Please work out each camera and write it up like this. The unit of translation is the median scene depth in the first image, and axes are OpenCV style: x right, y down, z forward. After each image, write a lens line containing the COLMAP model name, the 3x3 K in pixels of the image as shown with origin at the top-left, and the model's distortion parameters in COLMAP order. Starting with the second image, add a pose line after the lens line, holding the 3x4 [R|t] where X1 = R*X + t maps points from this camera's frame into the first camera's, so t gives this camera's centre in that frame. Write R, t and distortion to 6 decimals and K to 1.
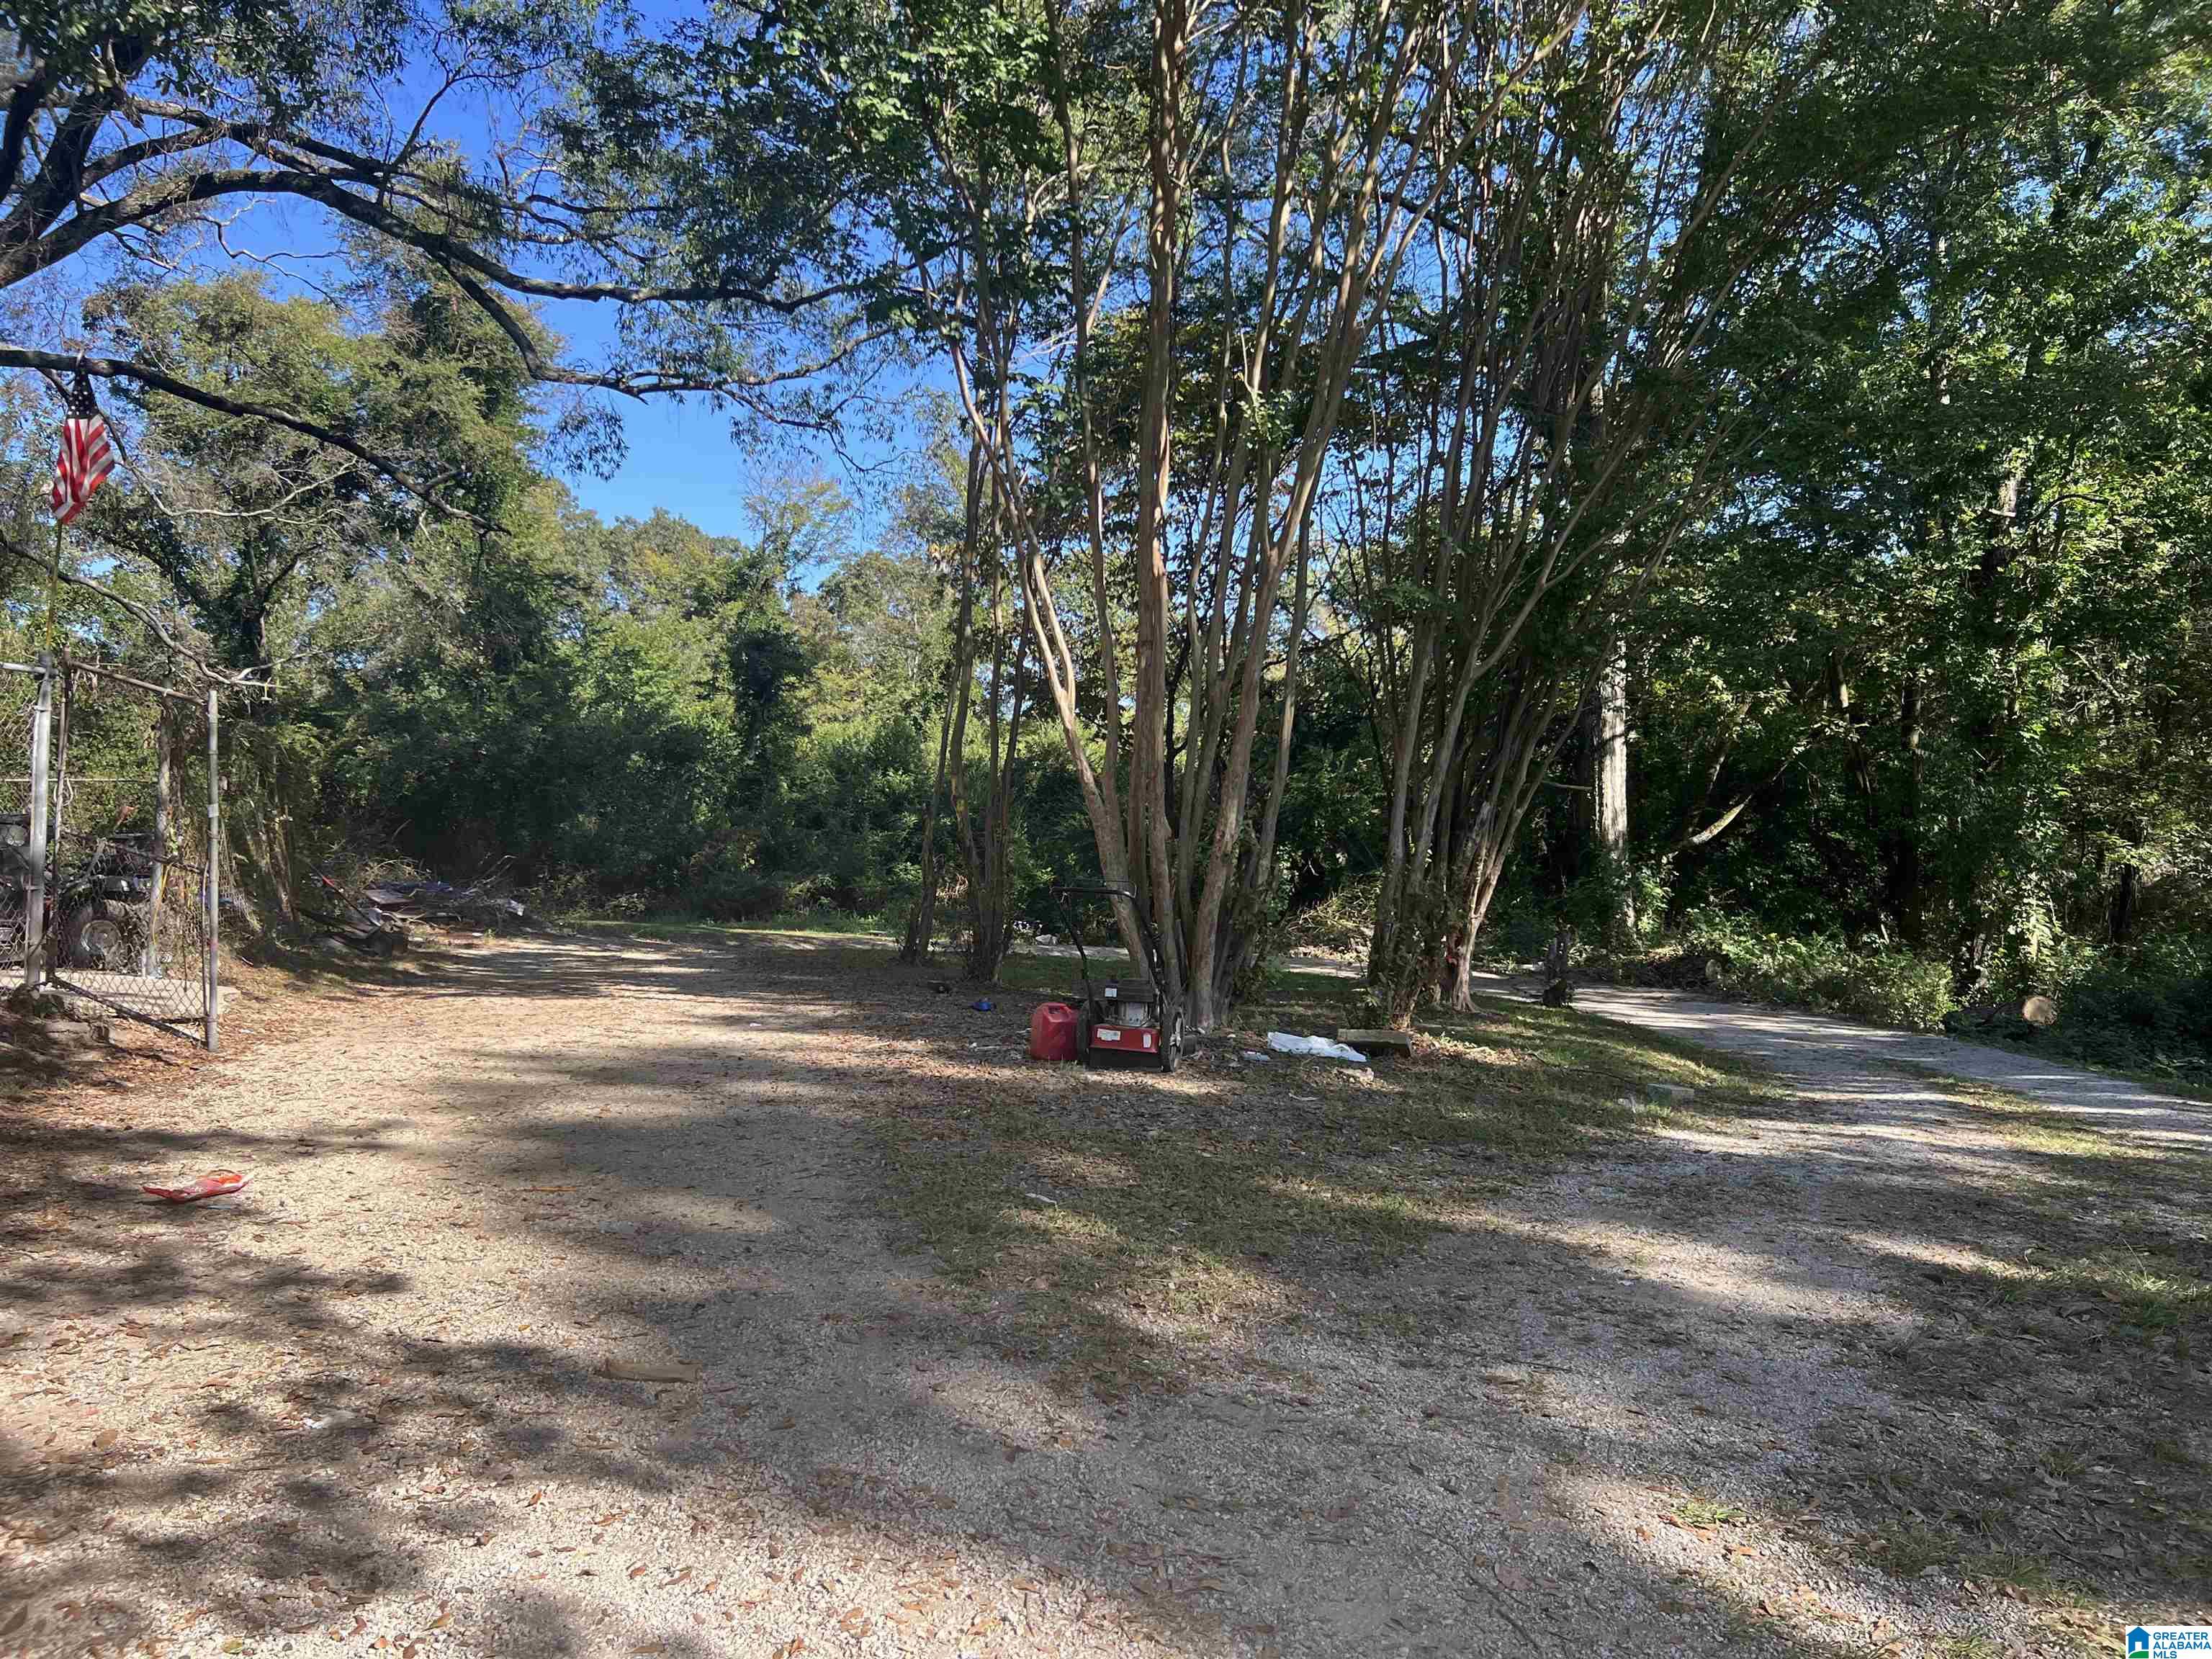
lens RADIAL K [[1657.7, 0, 1116.0], [0, 1657.7, 827.7], [0, 0, 1]] dist [0.063056, -0.076841]
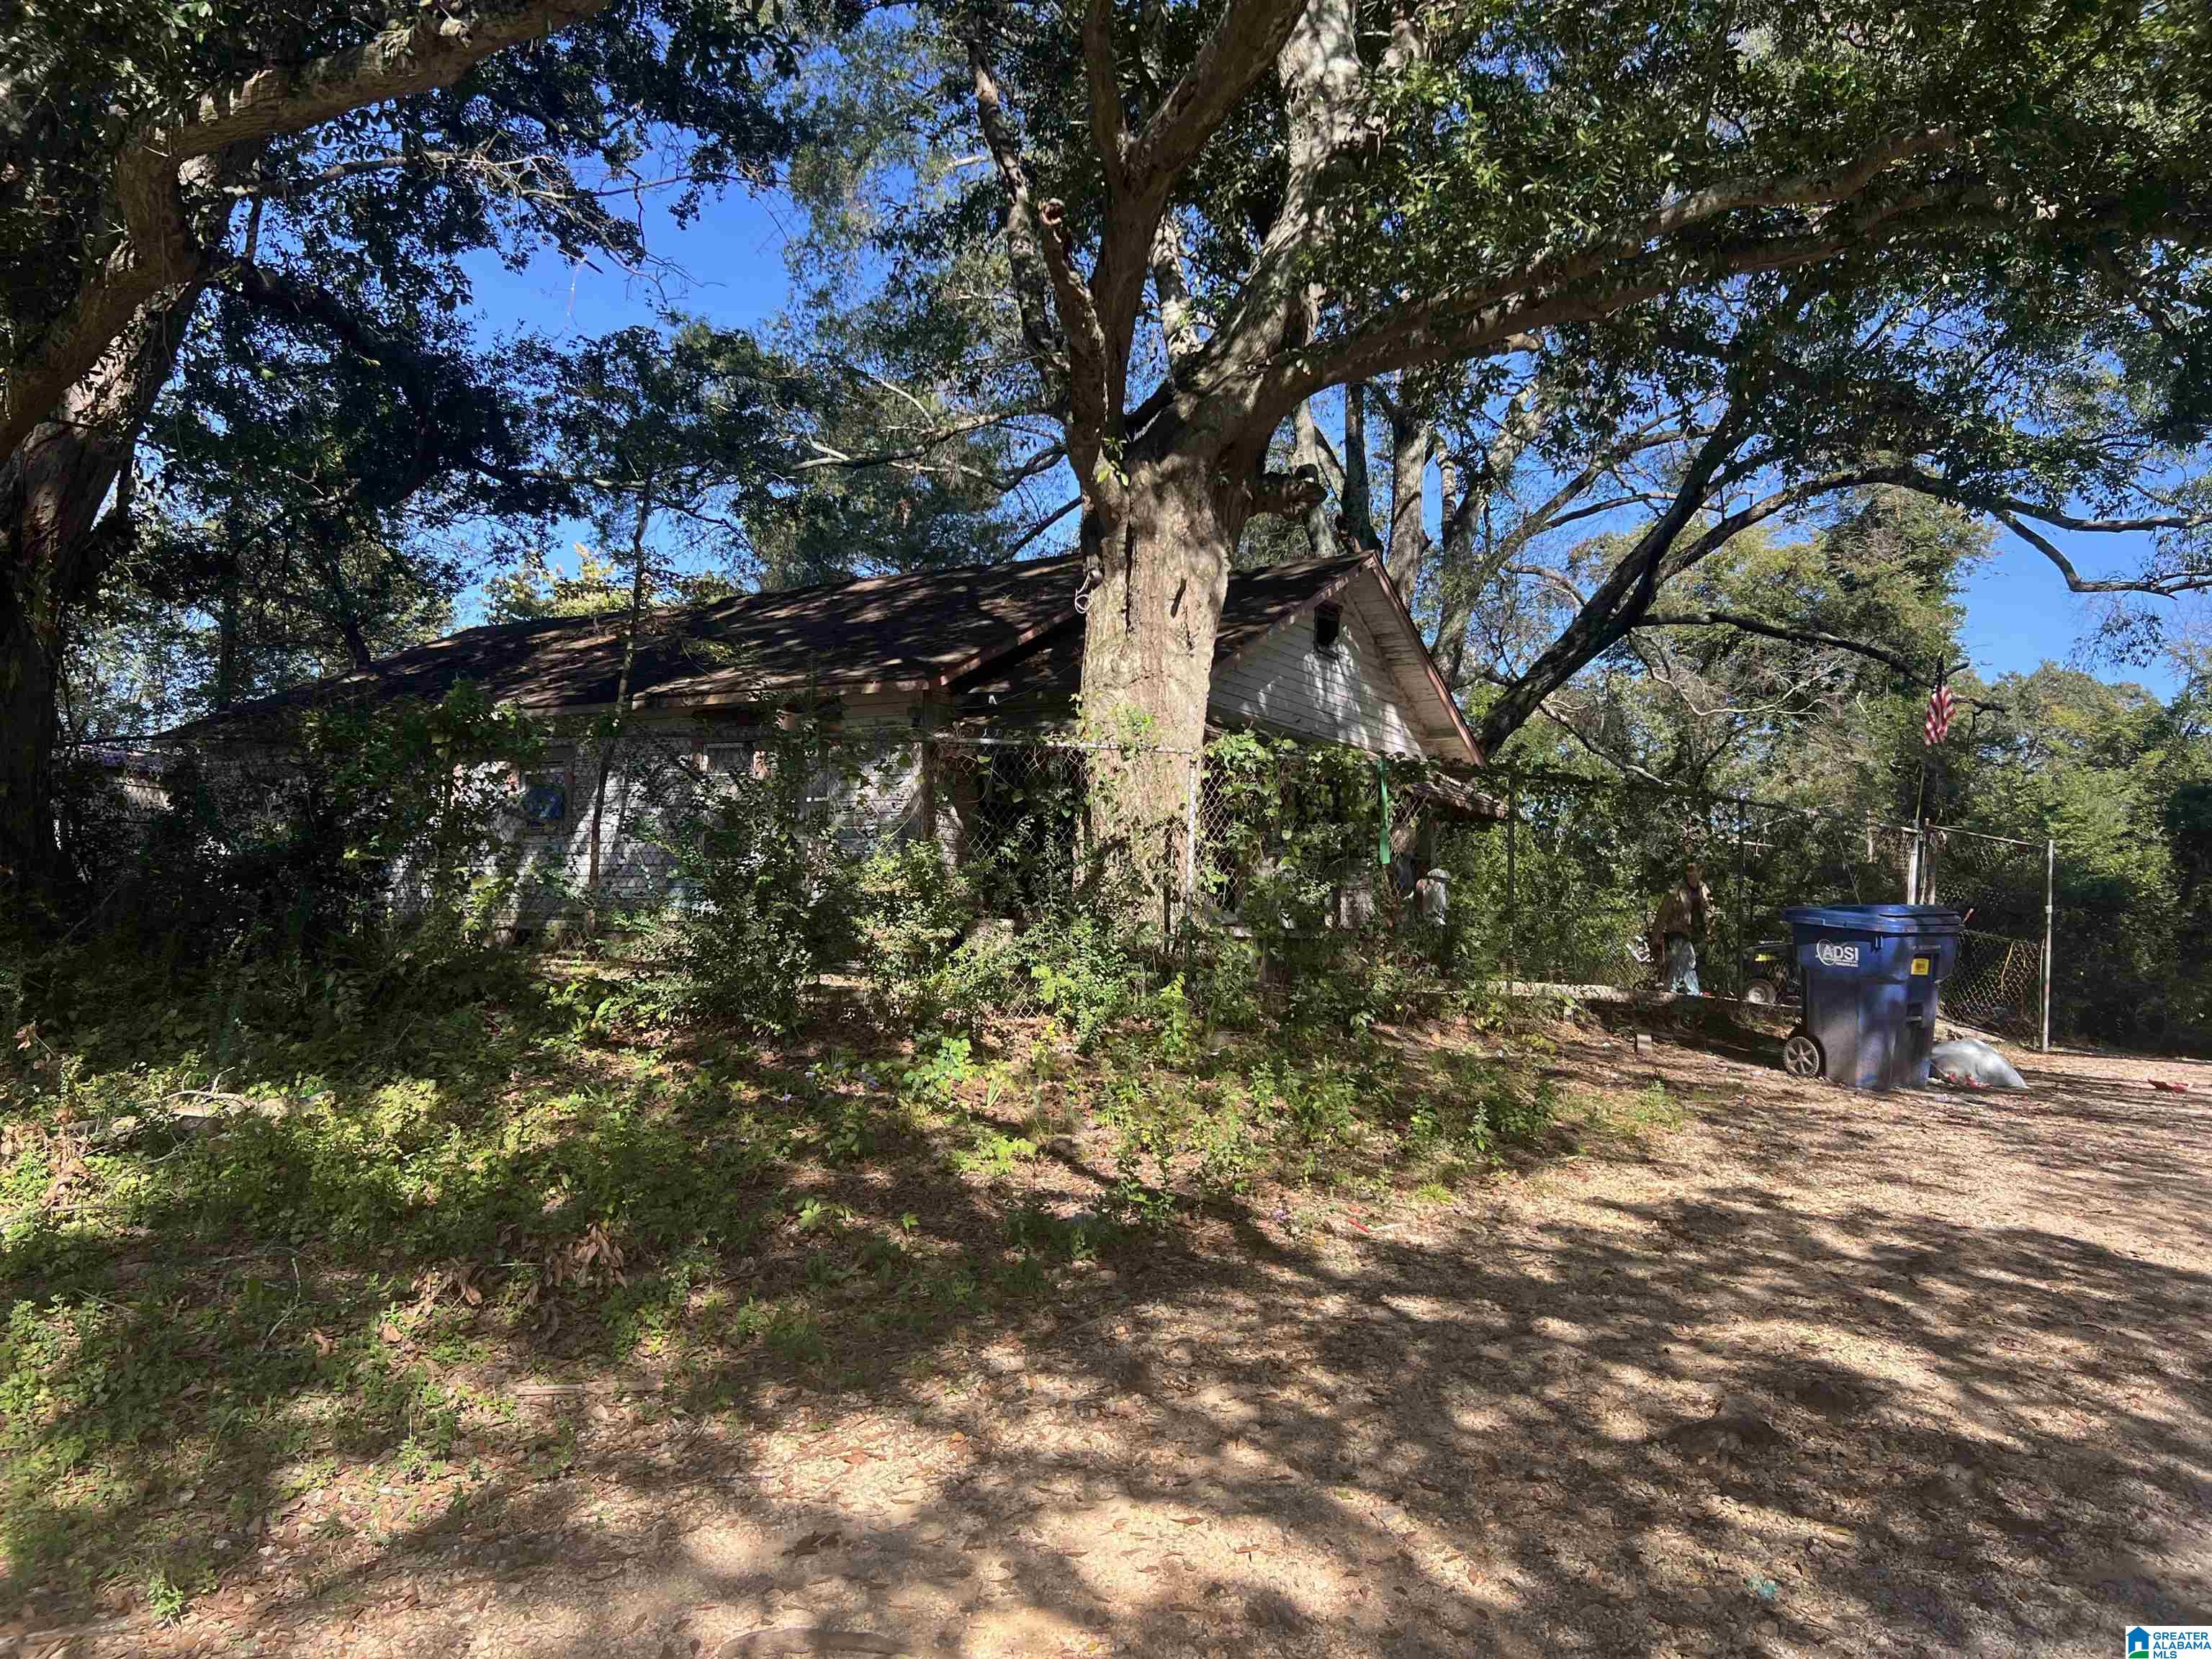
lens RADIAL K [[1657.7, 0, 1100.8], [0, 1657.7, 813.9], [0, 0, 1]] dist [0.063056, -0.076841]
pose [[0.729530, -0.028877, -0.683339, -0.017869], [-0.041490, 0.995400, -0.086358, 0.021383], [0.682690, 0.091352, 0.724976, -0.245046]]
